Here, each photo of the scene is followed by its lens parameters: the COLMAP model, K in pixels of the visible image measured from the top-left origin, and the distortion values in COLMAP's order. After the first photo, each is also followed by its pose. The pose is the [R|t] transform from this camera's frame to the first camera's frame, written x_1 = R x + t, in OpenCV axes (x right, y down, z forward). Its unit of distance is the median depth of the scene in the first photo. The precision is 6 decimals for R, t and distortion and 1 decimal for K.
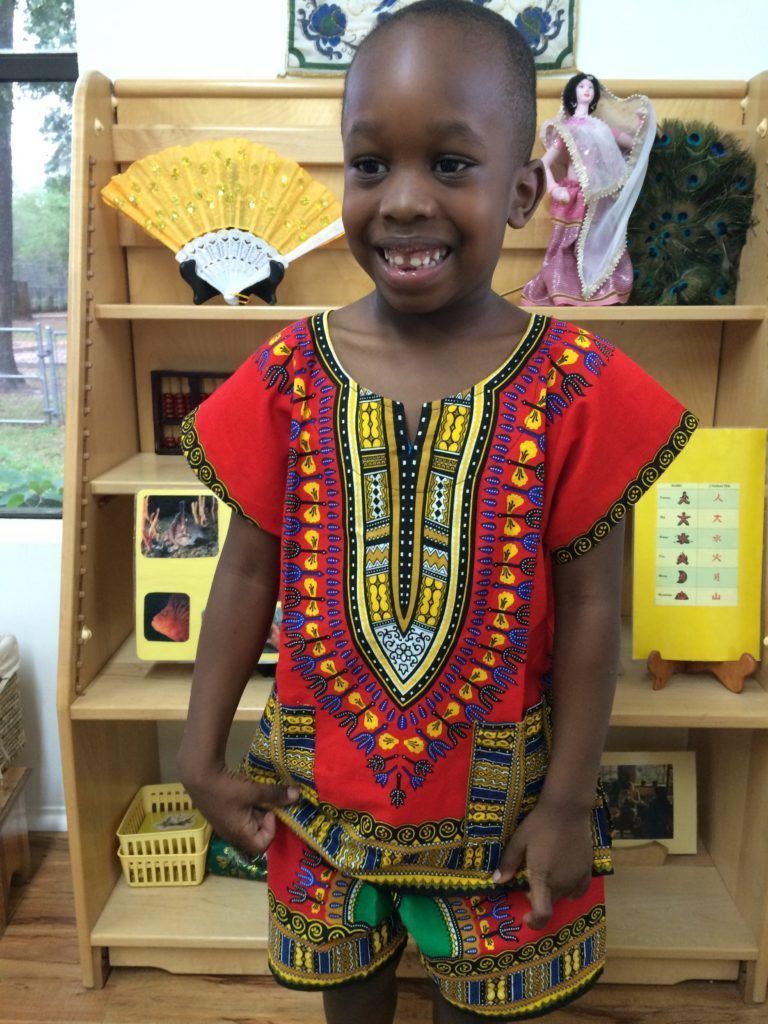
lens RADIAL K [[854.8, 0, 386.6], [0, 854.8, 515.1], [0, 0, 1]] dist [-0.021986, -0.026617]
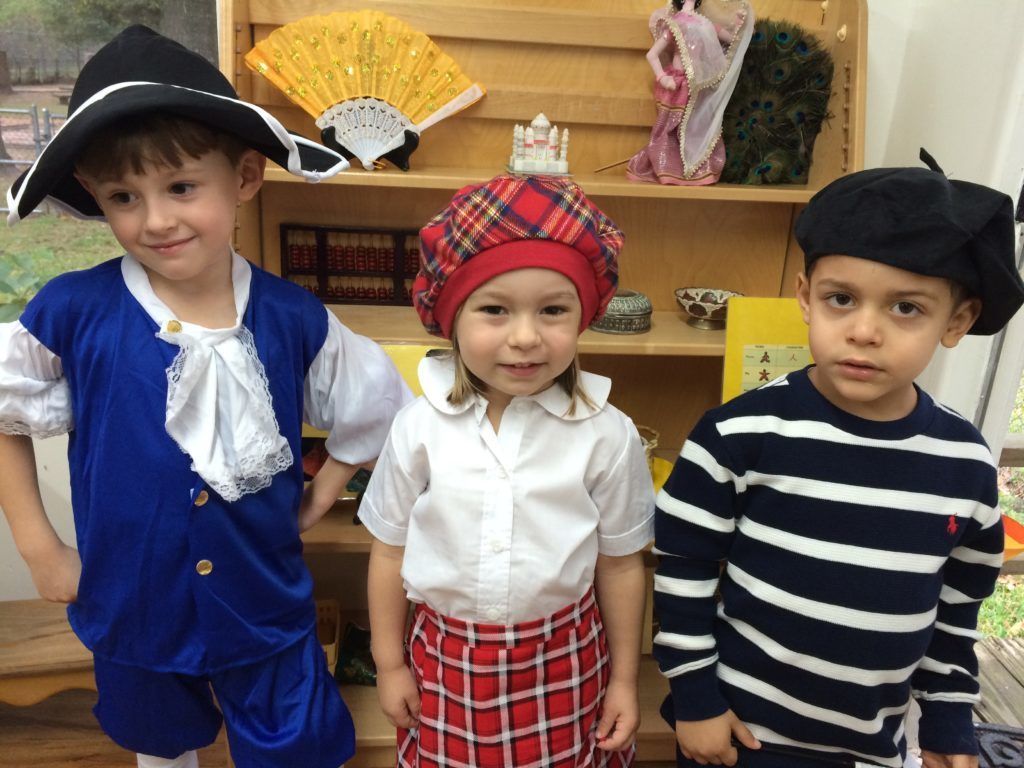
lens RADIAL K [[854.8, 0, 514.0], [0, 854.8, 381.7], [0, 0, 1]] dist [-0.021986, -0.026617]
pose [[0.990426, 0.005866, 0.137920, -0.146188], [-0.017134, 0.996595, 0.080654, -0.070575], [-0.136977, -0.082245, 0.987154, -0.108809]]
